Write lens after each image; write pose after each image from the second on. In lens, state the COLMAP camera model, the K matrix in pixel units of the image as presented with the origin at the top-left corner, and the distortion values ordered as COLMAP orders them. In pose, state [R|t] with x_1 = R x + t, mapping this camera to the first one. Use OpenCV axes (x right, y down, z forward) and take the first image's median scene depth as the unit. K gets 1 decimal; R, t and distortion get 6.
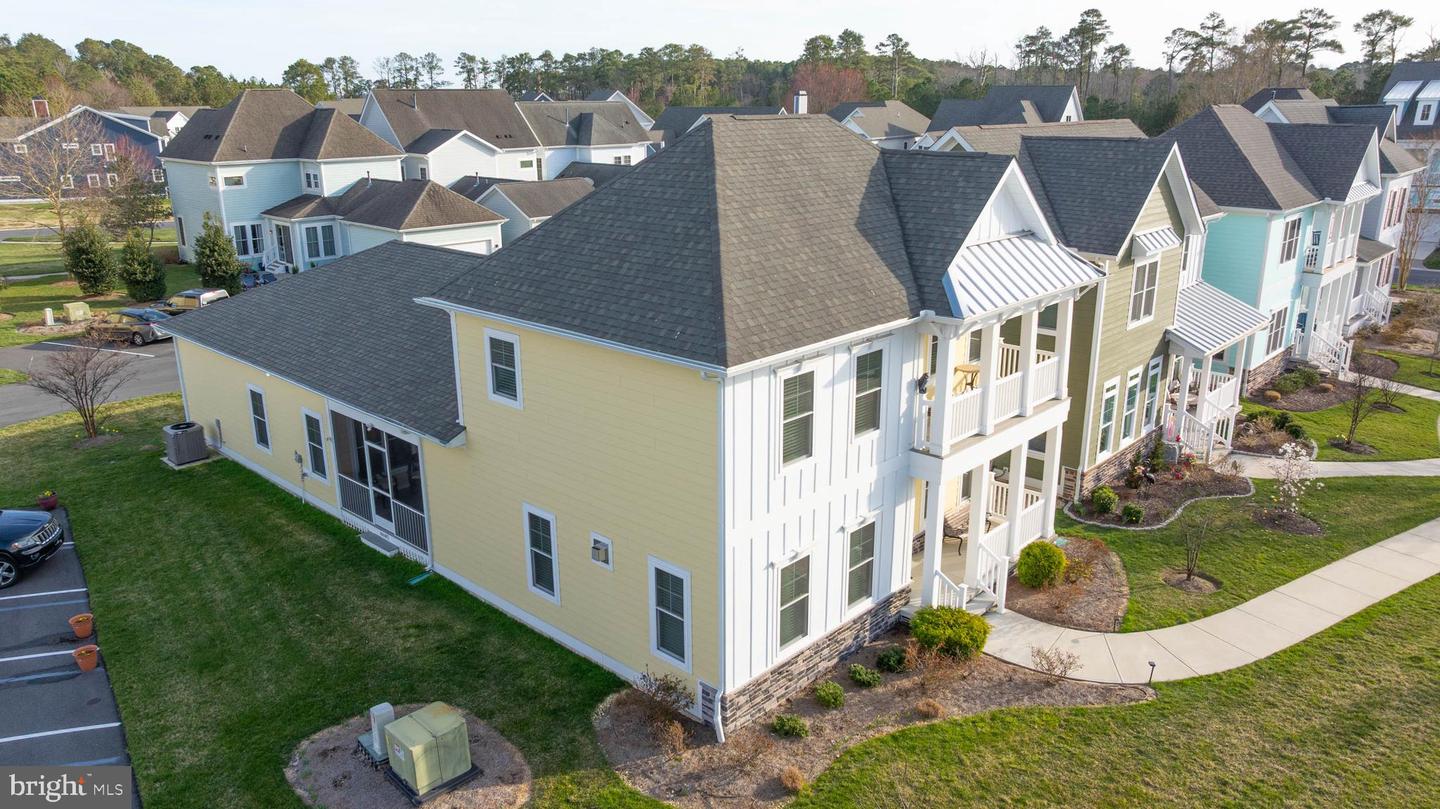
lens RADIAL K [[1005.2, 0, 720.0], [0, 1005.2, 404.5], [0, 0, 1]] dist [-0.036817, 0.050720]
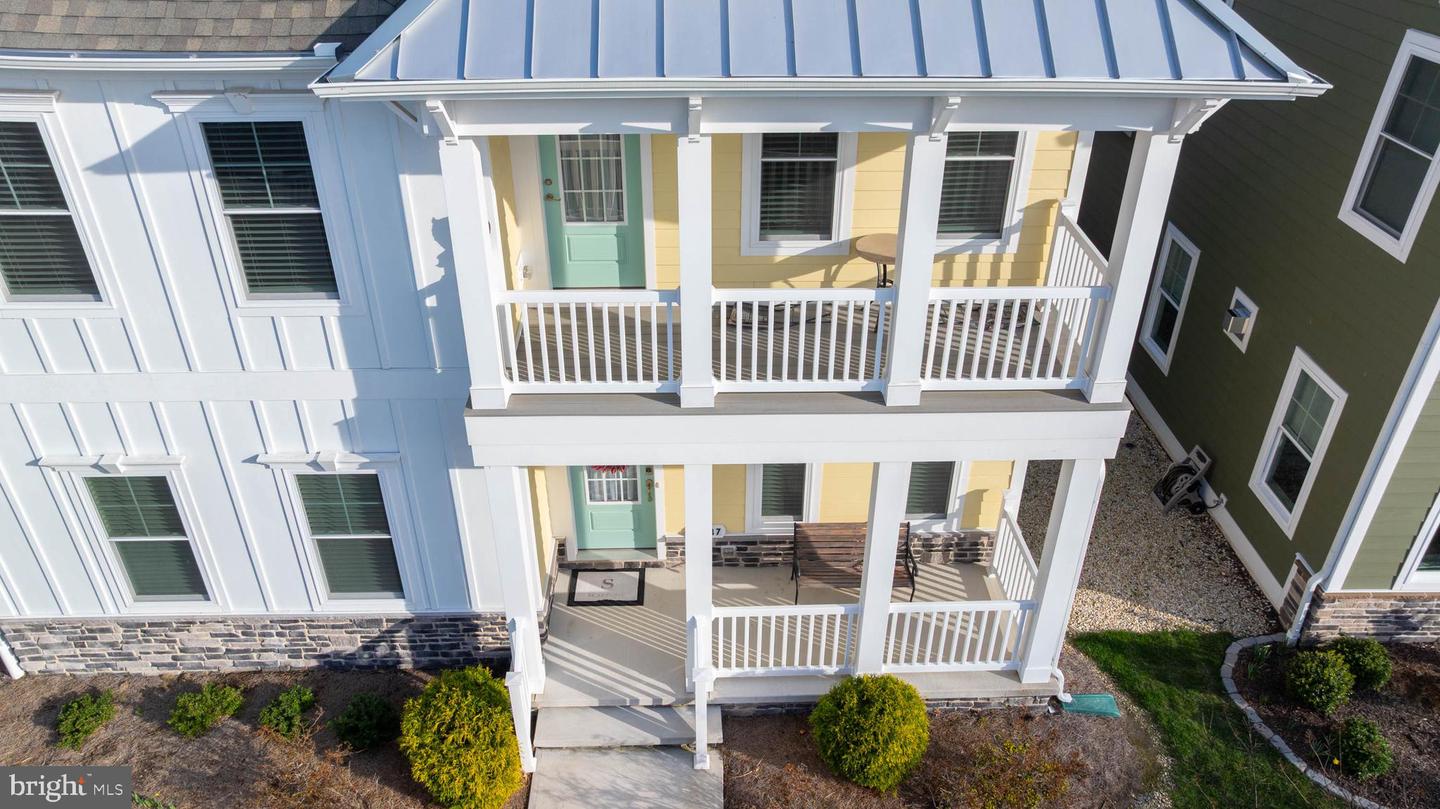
lens RADIAL K [[1005.2, 0, 720.0], [0, 1005.2, 404.5], [0, 0, 1]] dist [-0.036817, 0.050720]
pose [[0.702200, 0.391047, -0.594978, 0.547341], [-0.212664, 0.912716, 0.348890, -0.122752], [0.679478, -0.118460, 0.724070, 0.748868]]
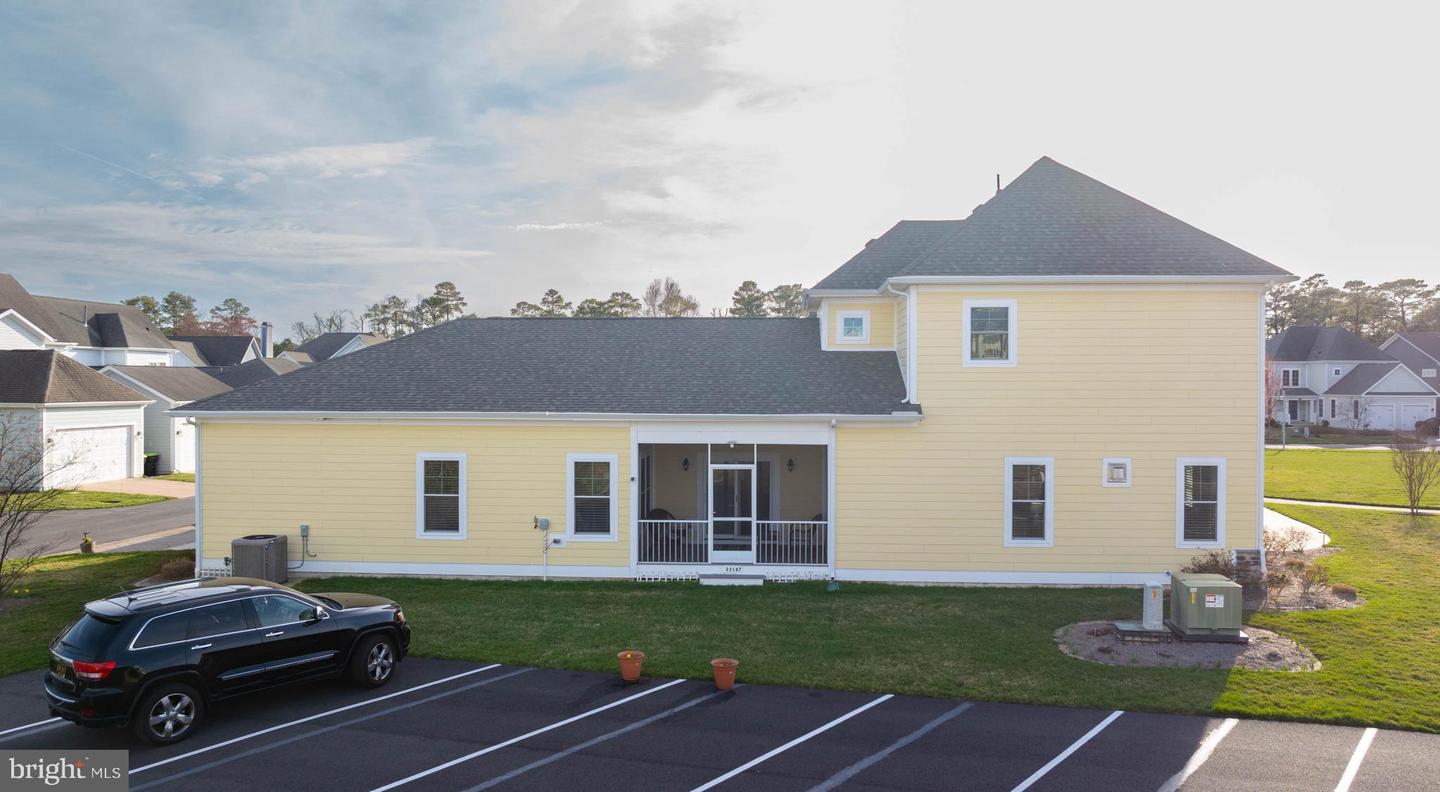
lens RADIAL K [[1009.7, 0, 720.0], [0, 1009.7, 396.0], [0, 0, 1]] dist [-0.019537, 0.001861]
pose [[0.780634, -0.004469, 0.624973, -1.135164], [0.178525, 0.959905, -0.216127, 0.217584], [-0.598949, 0.280289, 0.750132, 0.353218]]
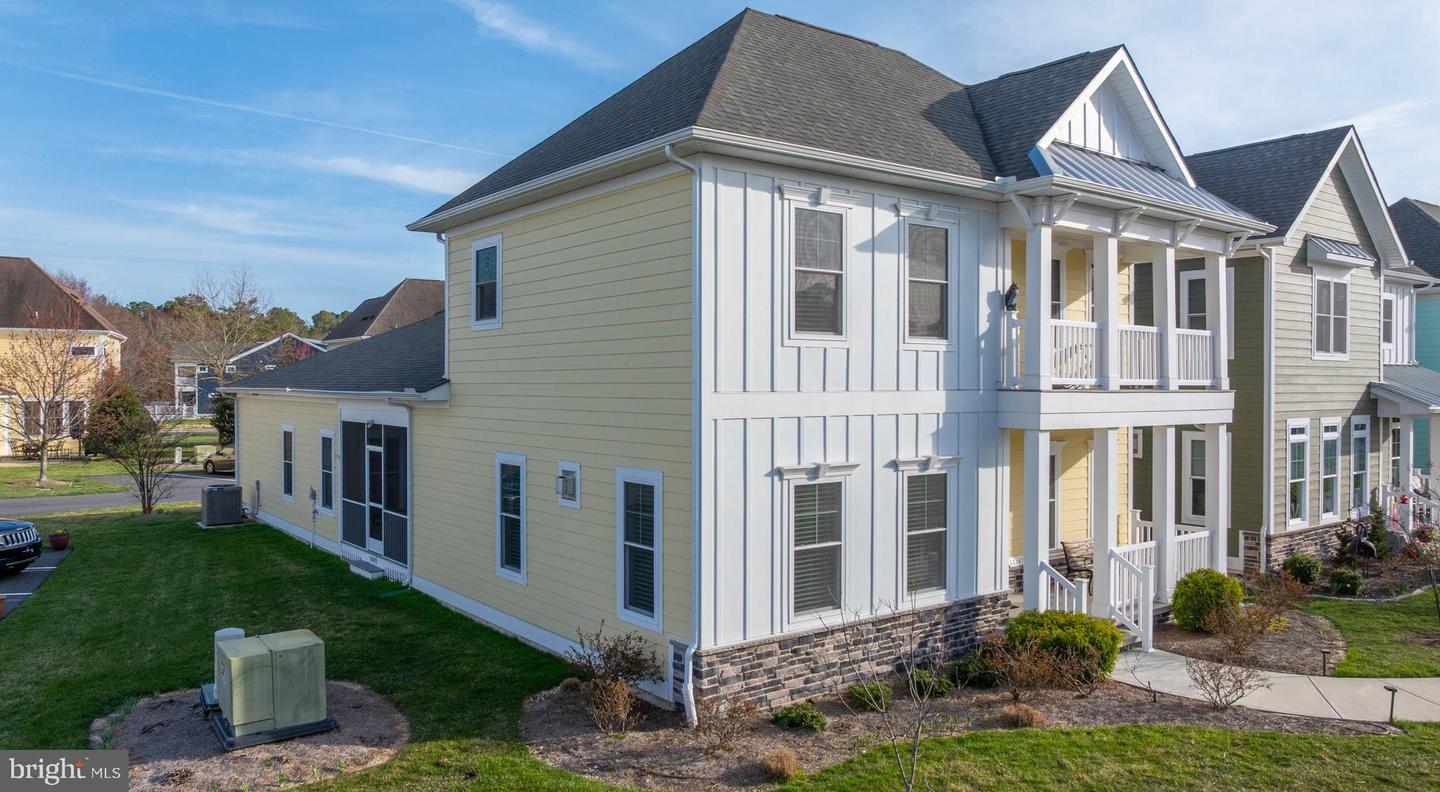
lens RADIAL K [[1009.7, 0, 720.0], [0, 1009.7, 396.0], [0, 0, 1]] dist [-0.019537, 0.001861]
pose [[0.985615, 0.008316, -0.168801, 0.113959], [-0.055056, 0.960104, -0.274169, 0.267202], [0.159786, 0.279518, 0.946751, 0.264092]]
